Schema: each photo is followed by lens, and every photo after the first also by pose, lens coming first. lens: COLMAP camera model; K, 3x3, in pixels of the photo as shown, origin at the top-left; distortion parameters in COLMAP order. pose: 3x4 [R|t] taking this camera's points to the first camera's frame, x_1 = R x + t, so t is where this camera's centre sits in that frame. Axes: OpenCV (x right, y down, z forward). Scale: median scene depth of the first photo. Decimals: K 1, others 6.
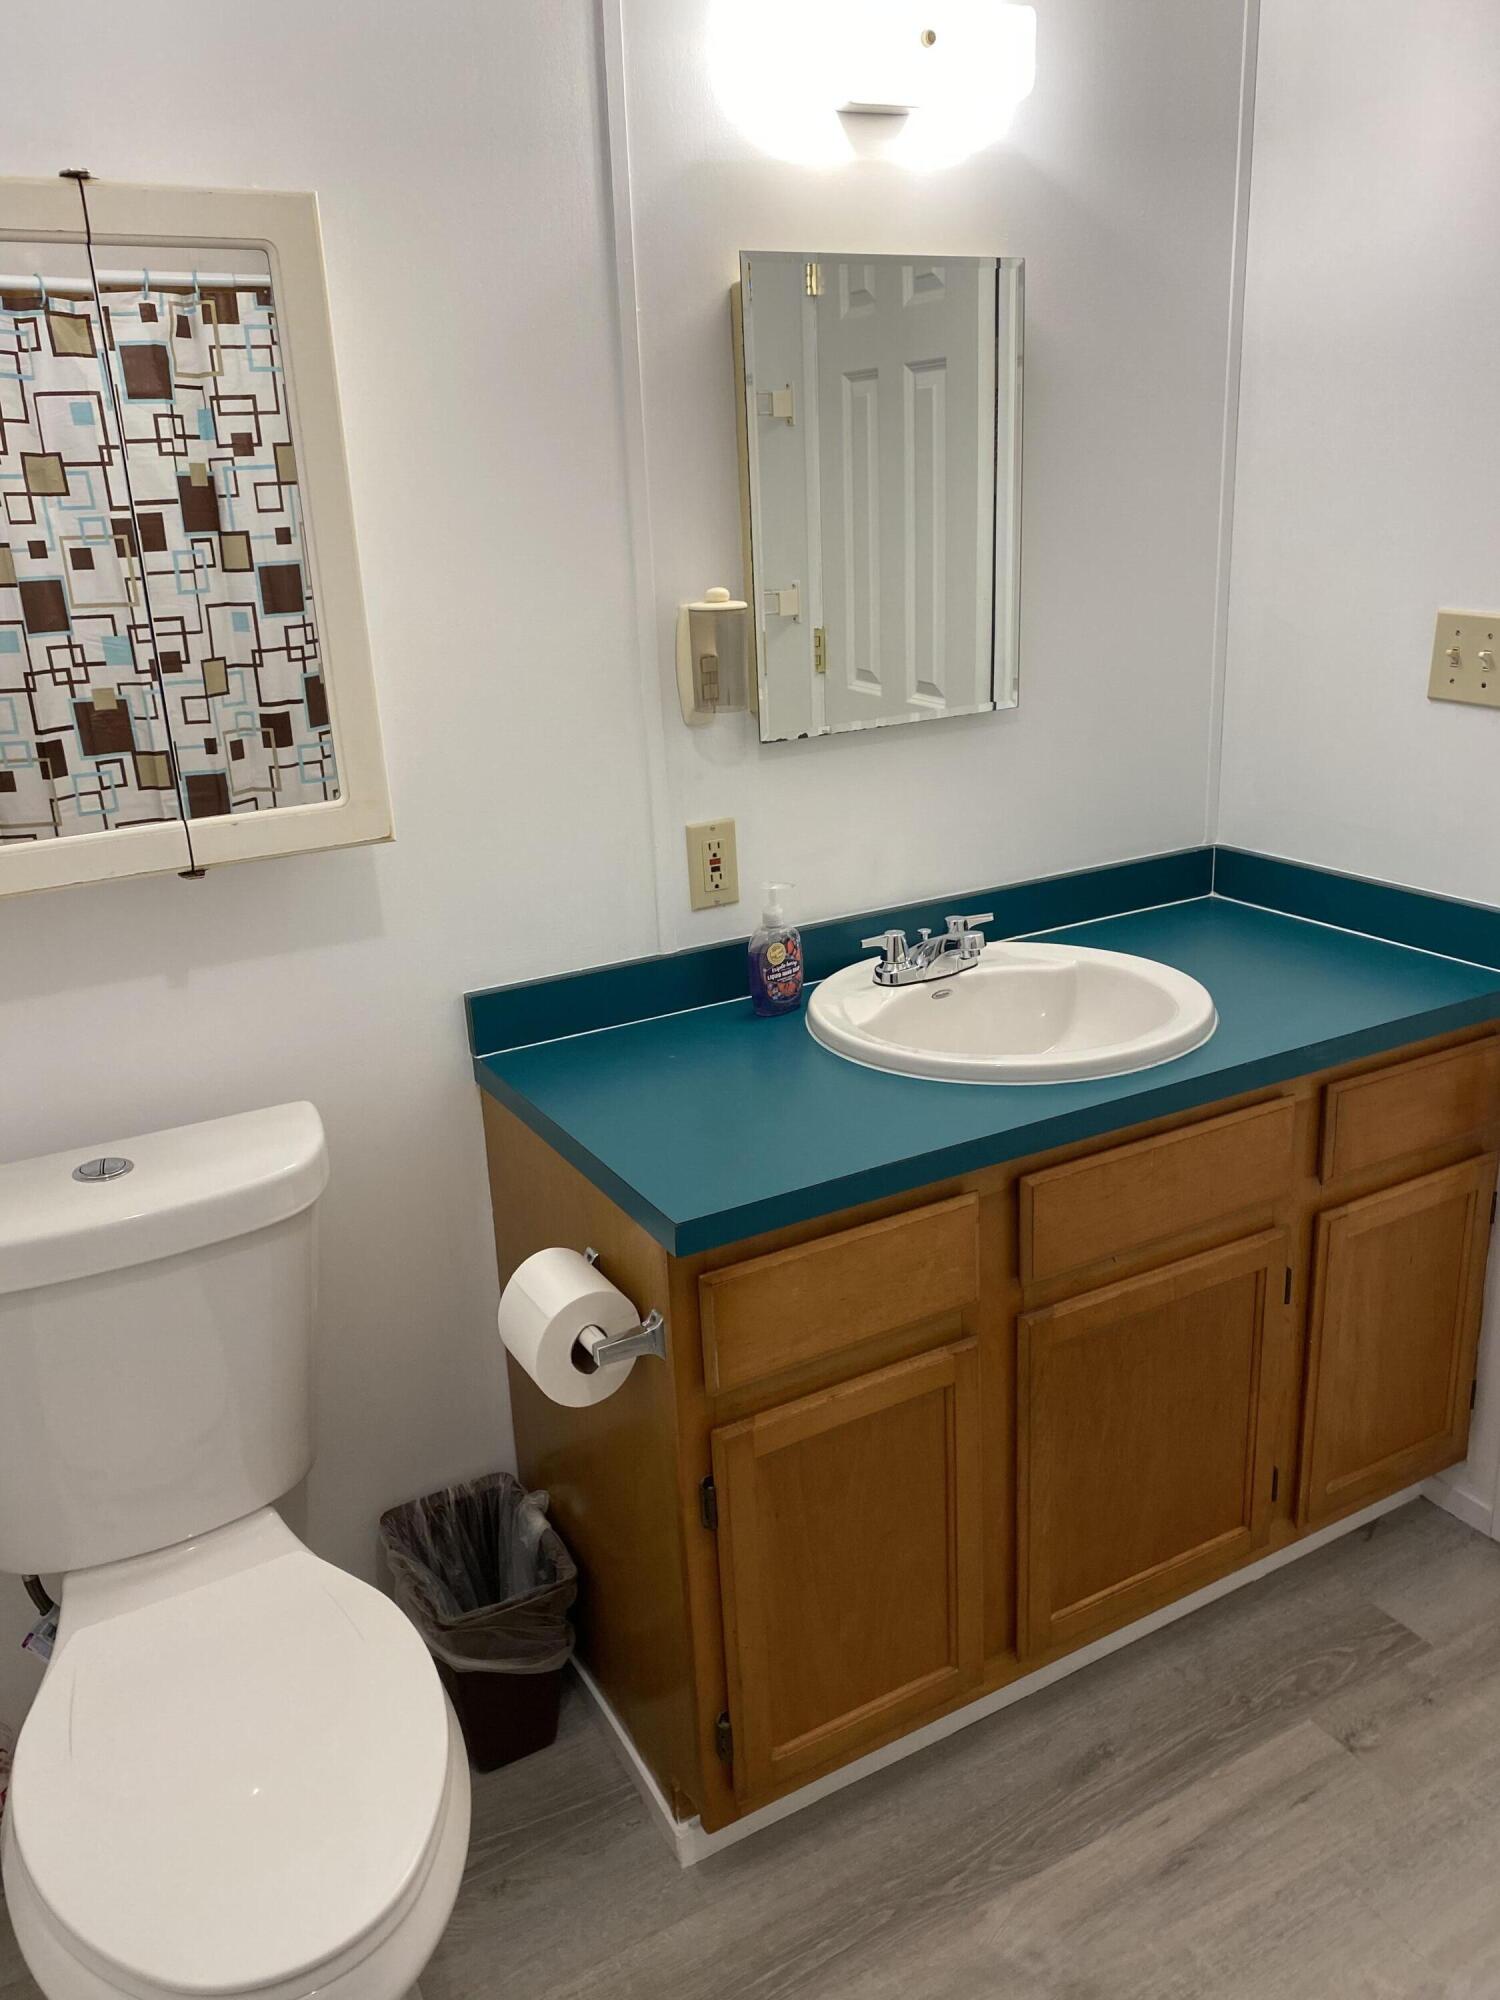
lens RADIAL K [[1500.8, 0, 742.3], [0, 1500.8, 1005.3], [0, 0, 1]] dist [-0.009349, -0.011264]
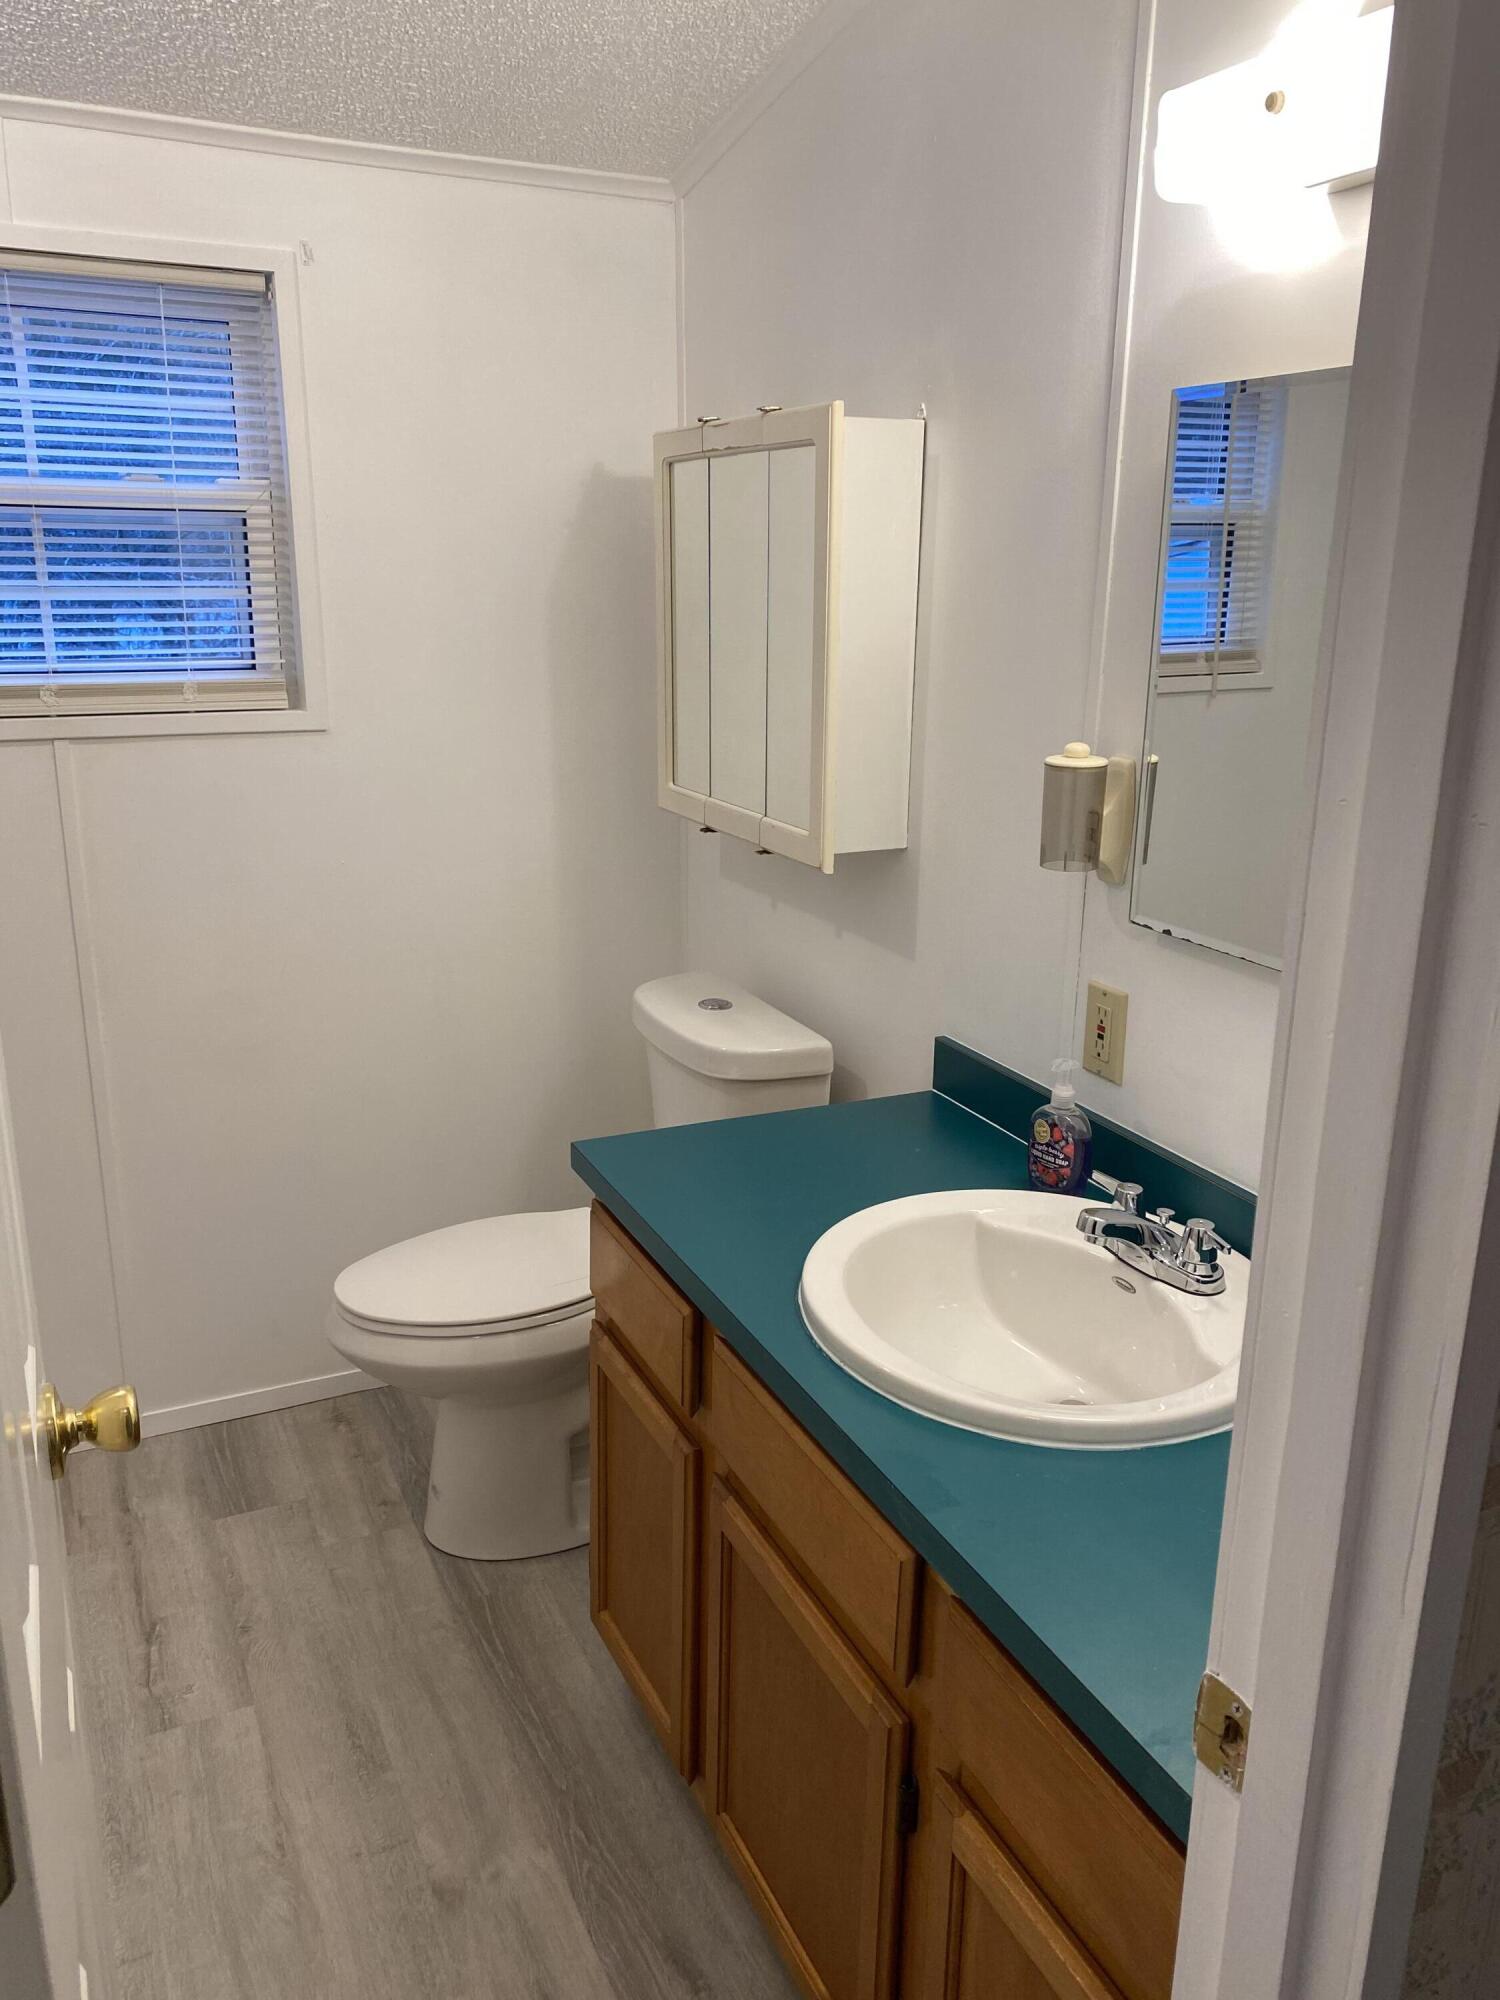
lens RADIAL K [[1500.8, 0, 742.2], [0, 1500.8, 988.0], [0, 0, 1]] dist [-0.009349, -0.011264]
pose [[-0.066875, 0.320944, -0.944734, 0.945231], [-0.315962, 0.891312, 0.325161, -0.381286], [0.946412, 0.320246, 0.041800, 0.803416]]
